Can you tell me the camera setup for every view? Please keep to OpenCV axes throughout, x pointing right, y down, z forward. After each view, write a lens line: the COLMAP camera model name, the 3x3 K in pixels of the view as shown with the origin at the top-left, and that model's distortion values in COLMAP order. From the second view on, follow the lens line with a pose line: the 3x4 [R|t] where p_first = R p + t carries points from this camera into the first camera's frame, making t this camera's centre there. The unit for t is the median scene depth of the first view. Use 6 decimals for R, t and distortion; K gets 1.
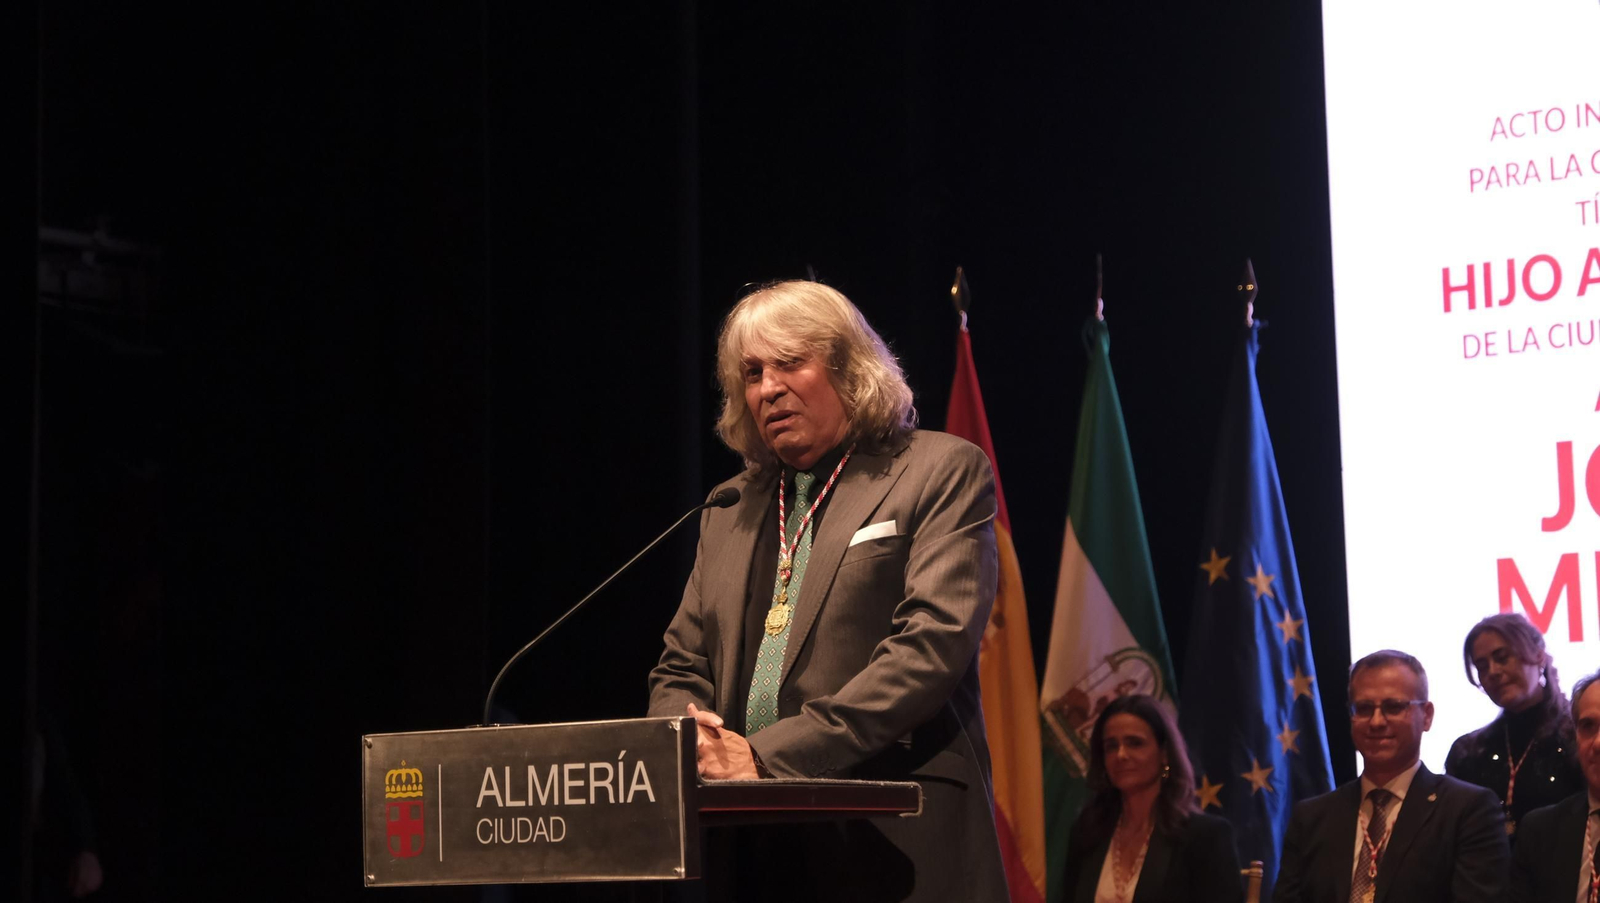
lens RADIAL K [[3693.4, 0, 806.4], [0, 3693.4, 482.5], [0, 0, 1]] dist [0.036027, 0.841301]
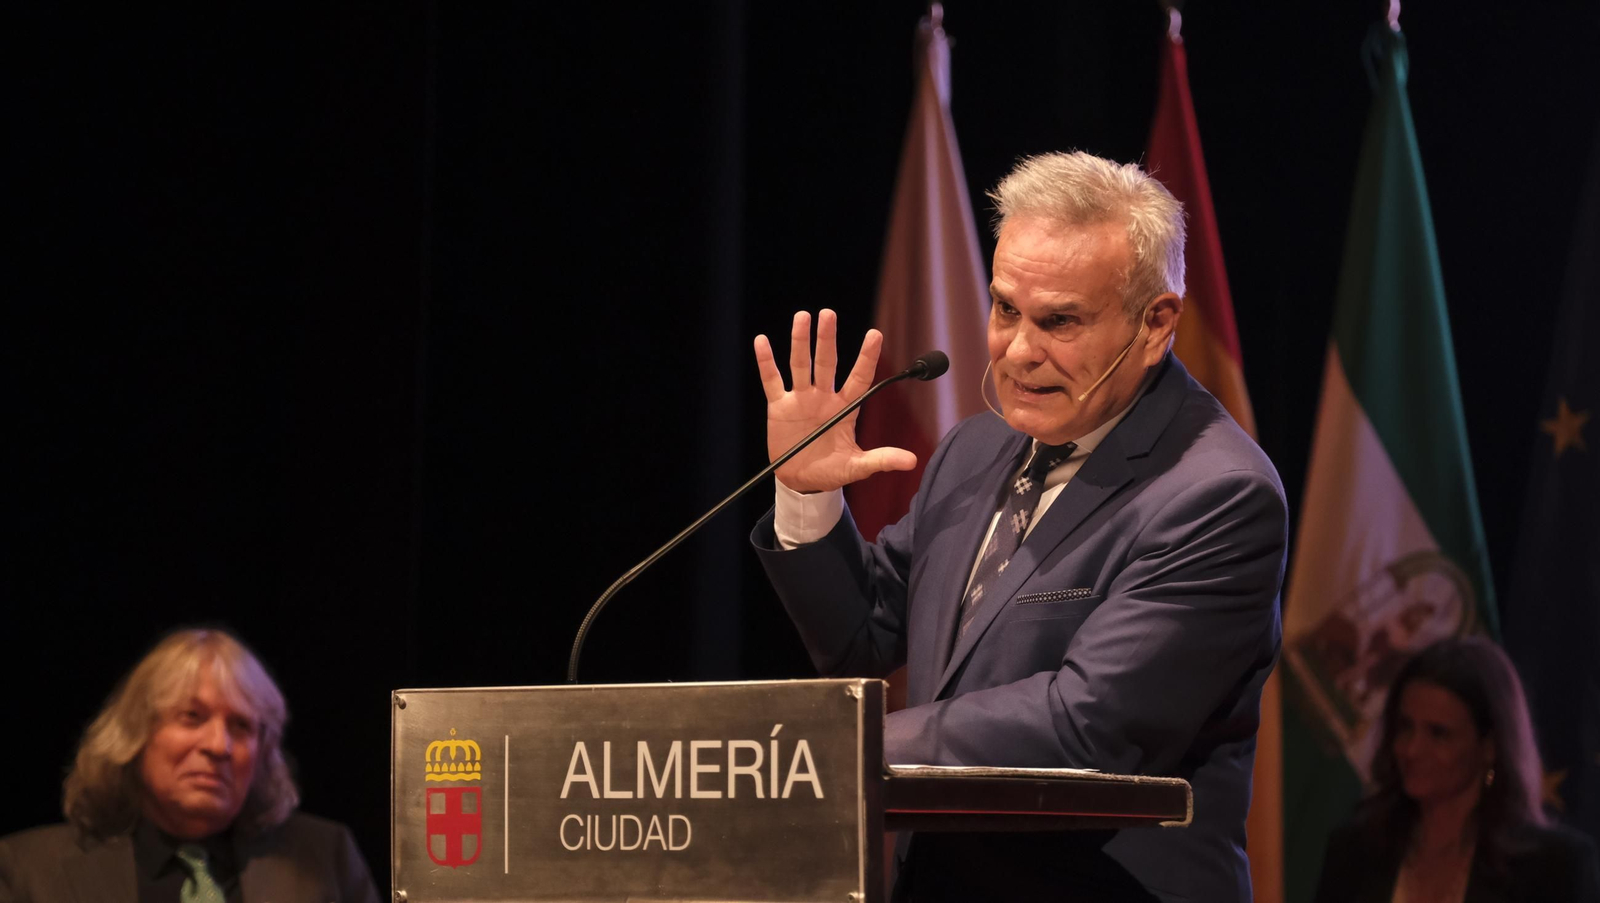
lens RADIAL K [[6644.9, 0, 800.0], [0, 6644.9, 451.5], [0, 0, 1]] dist [0.257511, 2.112065]
pose [[0.999609, 0.026691, 0.008280, -0.056306], [-0.027006, 0.998813, 0.040533, -0.030538], [-0.007188, -0.040741, 0.999144, -0.262004]]
